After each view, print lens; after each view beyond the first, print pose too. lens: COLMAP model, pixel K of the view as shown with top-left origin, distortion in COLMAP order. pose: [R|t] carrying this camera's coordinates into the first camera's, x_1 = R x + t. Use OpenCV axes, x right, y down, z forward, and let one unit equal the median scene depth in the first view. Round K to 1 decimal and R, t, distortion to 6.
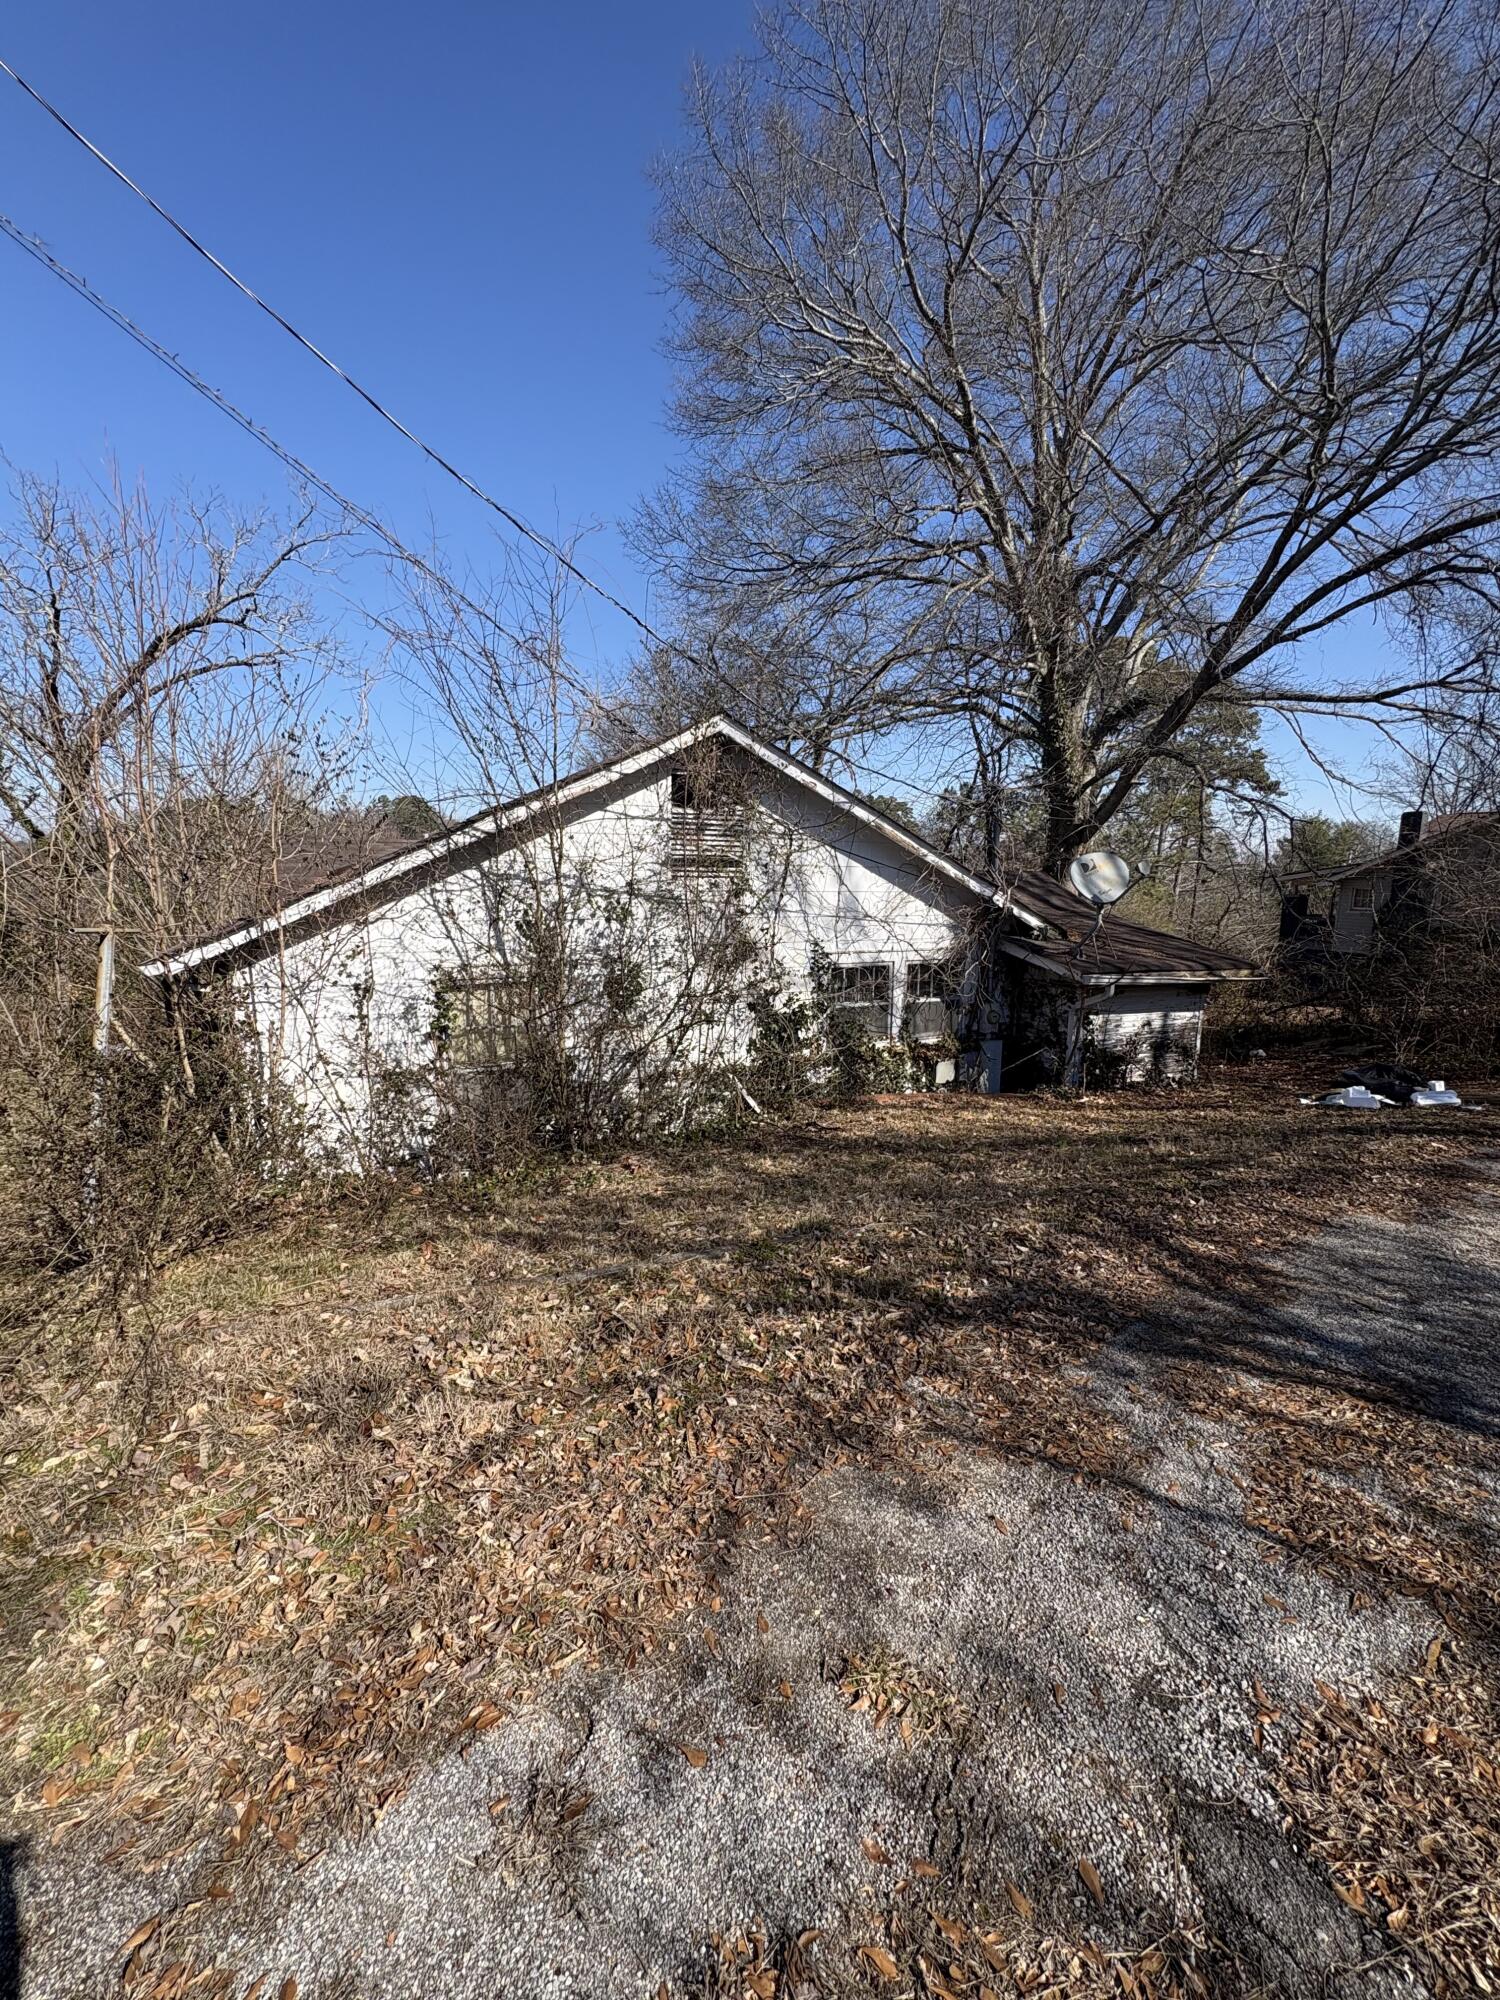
lens RADIAL K [[803.5, 0, 741.7], [0, 803.5, 995.9], [0, 0, 1]] dist [-0.002006, 0.000365]
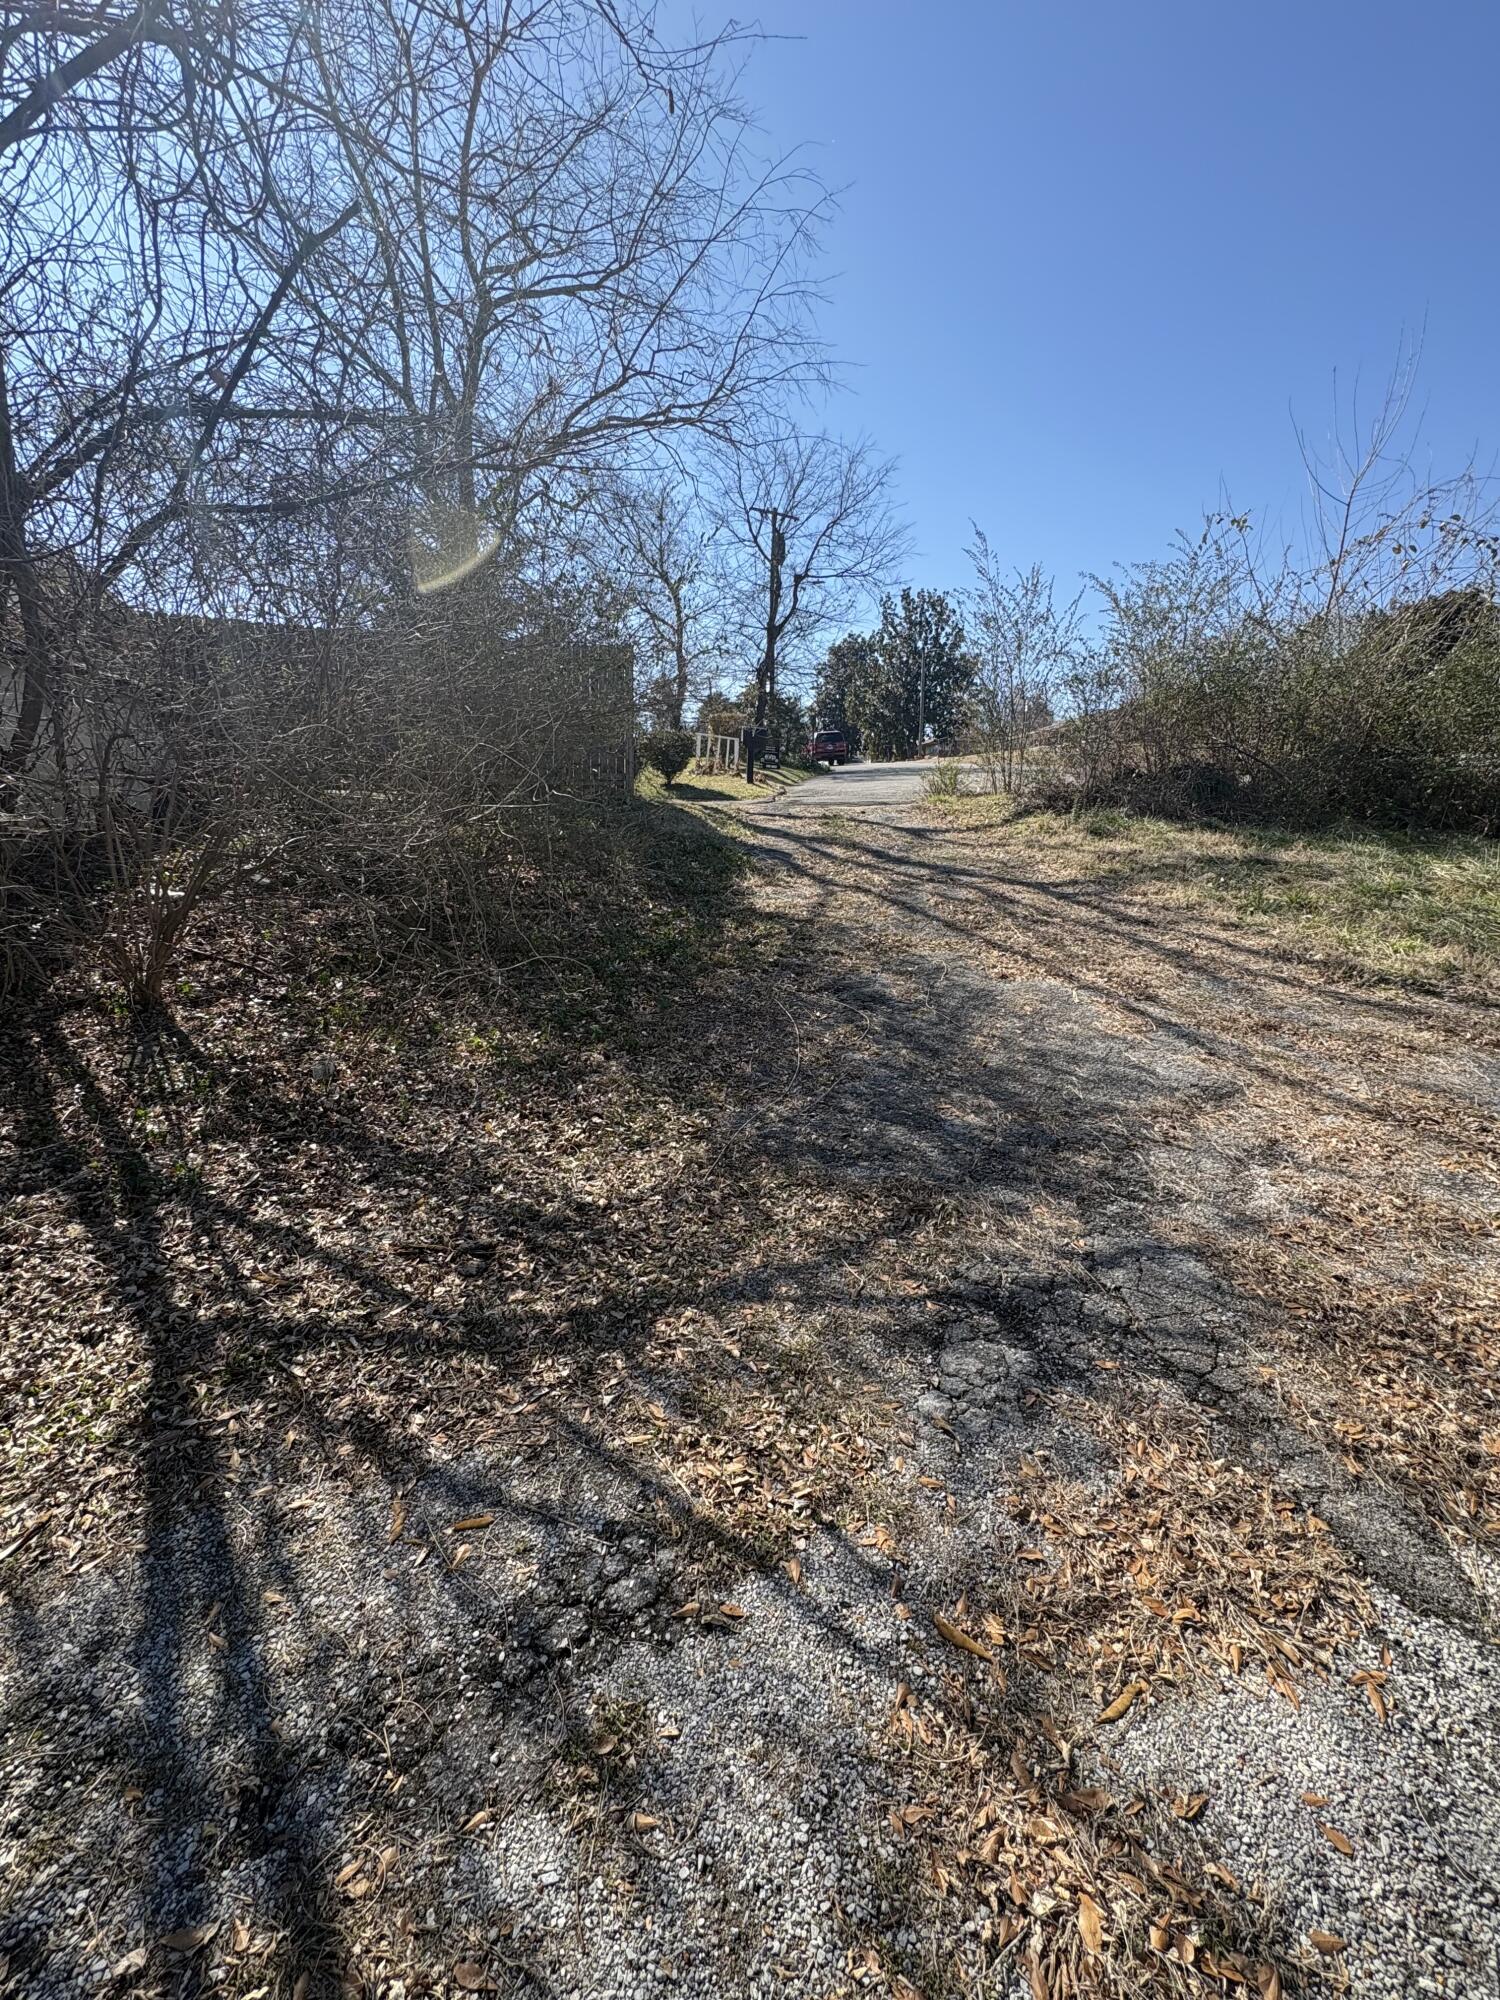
lens RADIAL K [[803.5, 0, 747.7], [0, 803.5, 998.9], [0, 0, 1]] dist [-0.002006, 0.000365]
pose [[-0.987721, -0.042991, 0.150198, 0.265711], [0.017292, 0.925401, 0.378595, -0.020096], [-0.155269, 0.376543, -0.913294, 0.353233]]
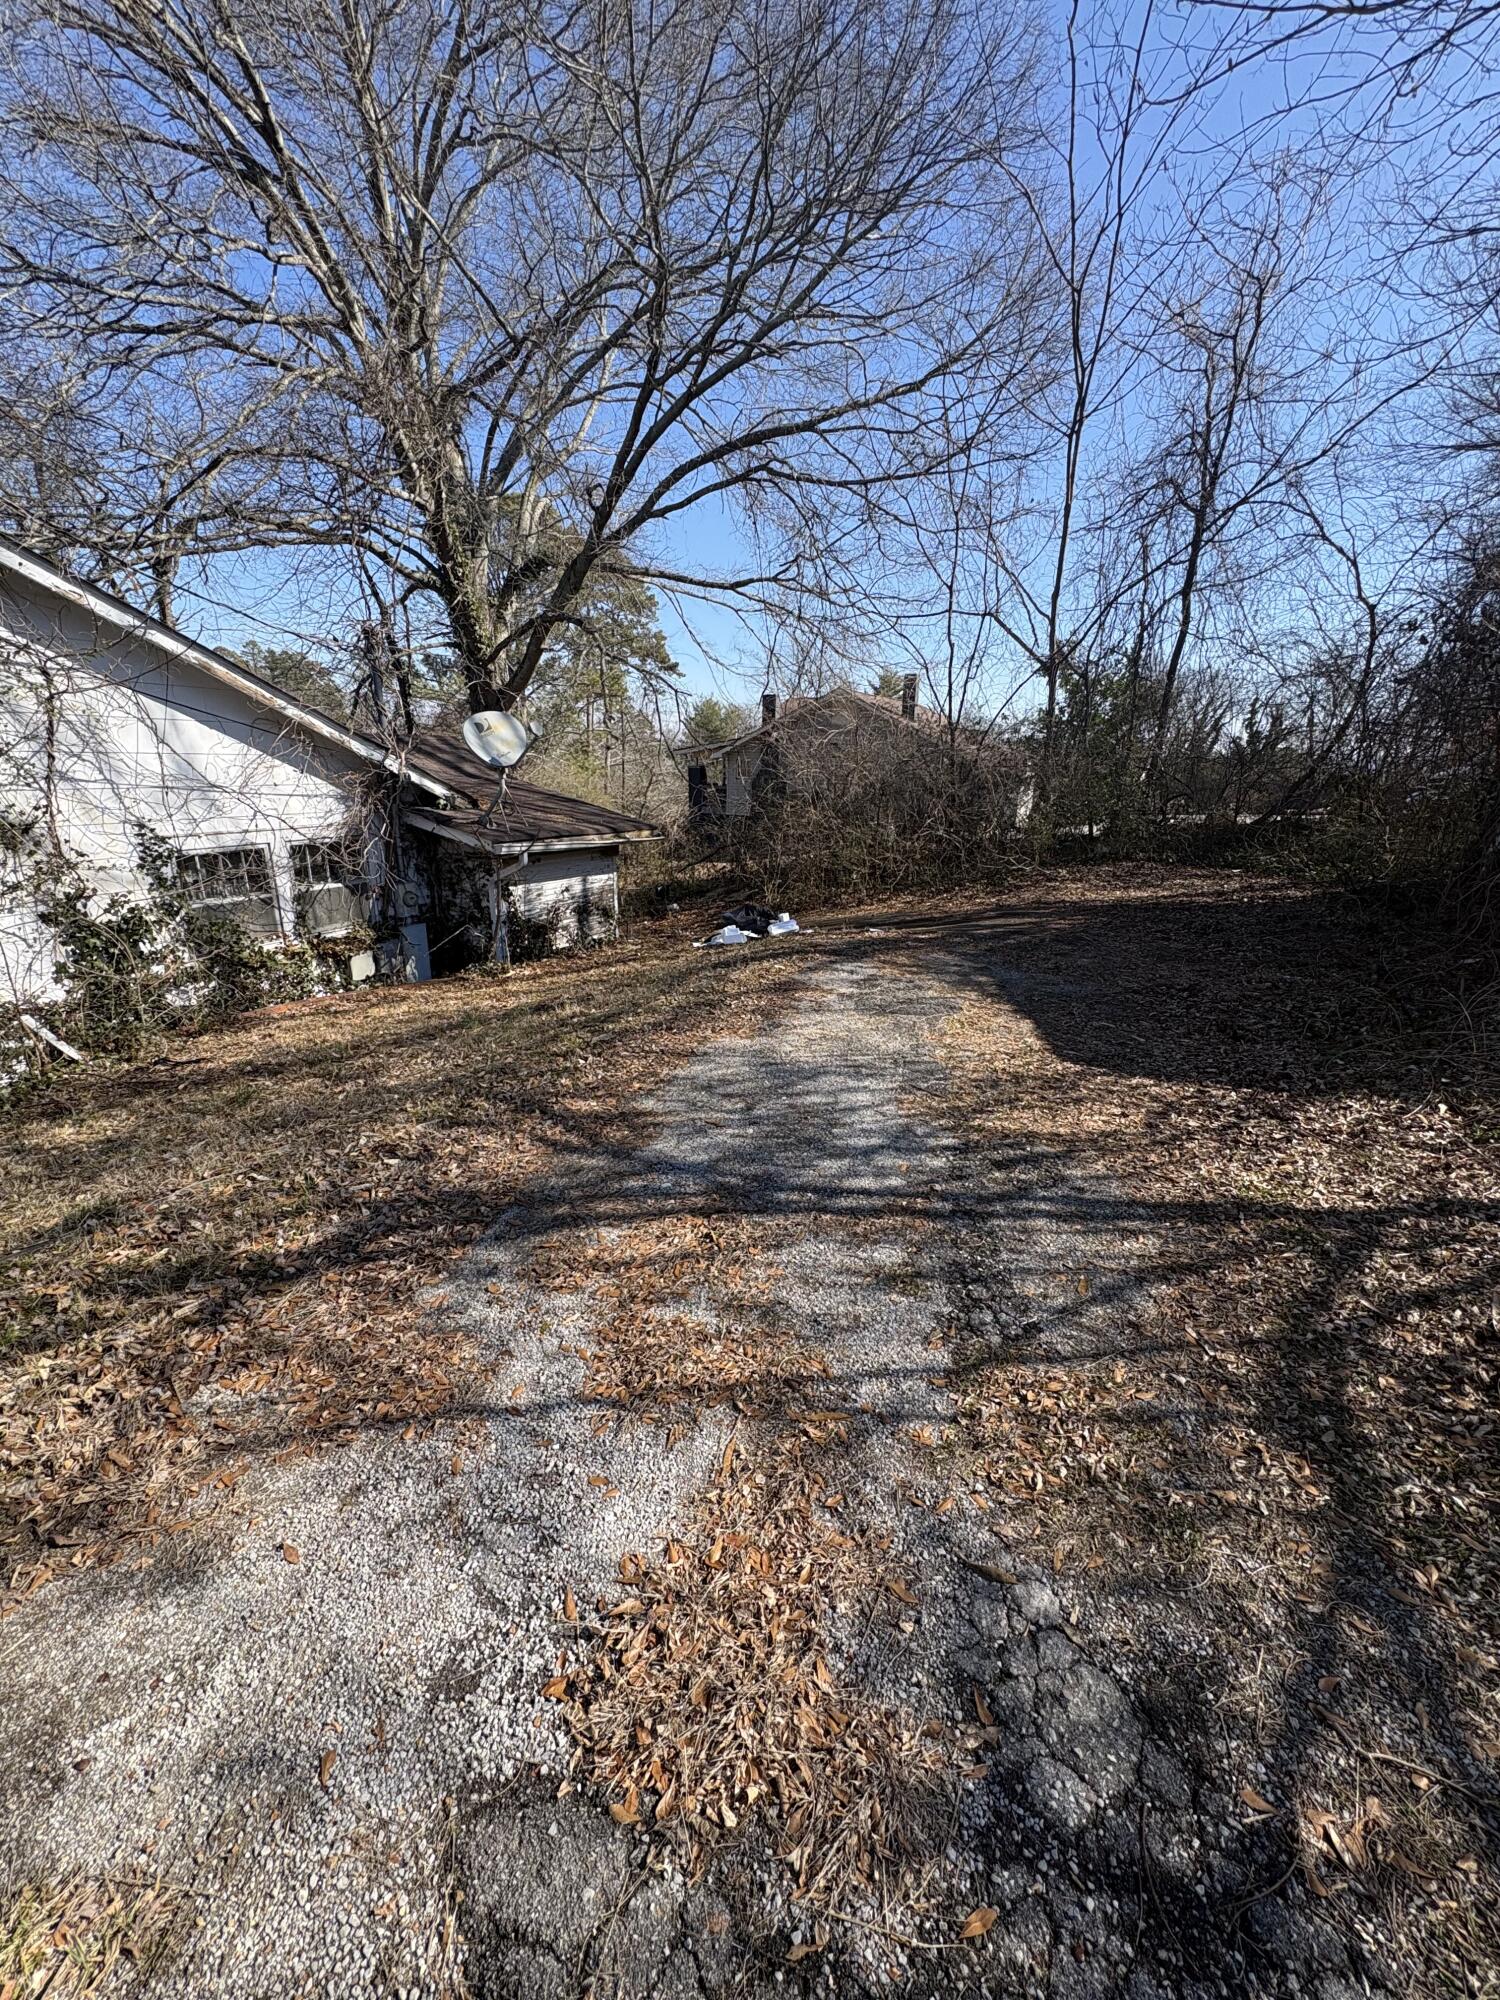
lens RADIAL K [[803.5, 0, 756.1], [0, 803.5, 1000.8], [0, 0, 1]] dist [-0.002006, 0.000365]
pose [[0.788252, -0.177663, 0.589147, 0.088599], [0.085584, 0.979762, 0.180948, 0.011478], [-0.609372, -0.092211, 0.787504, 0.048162]]
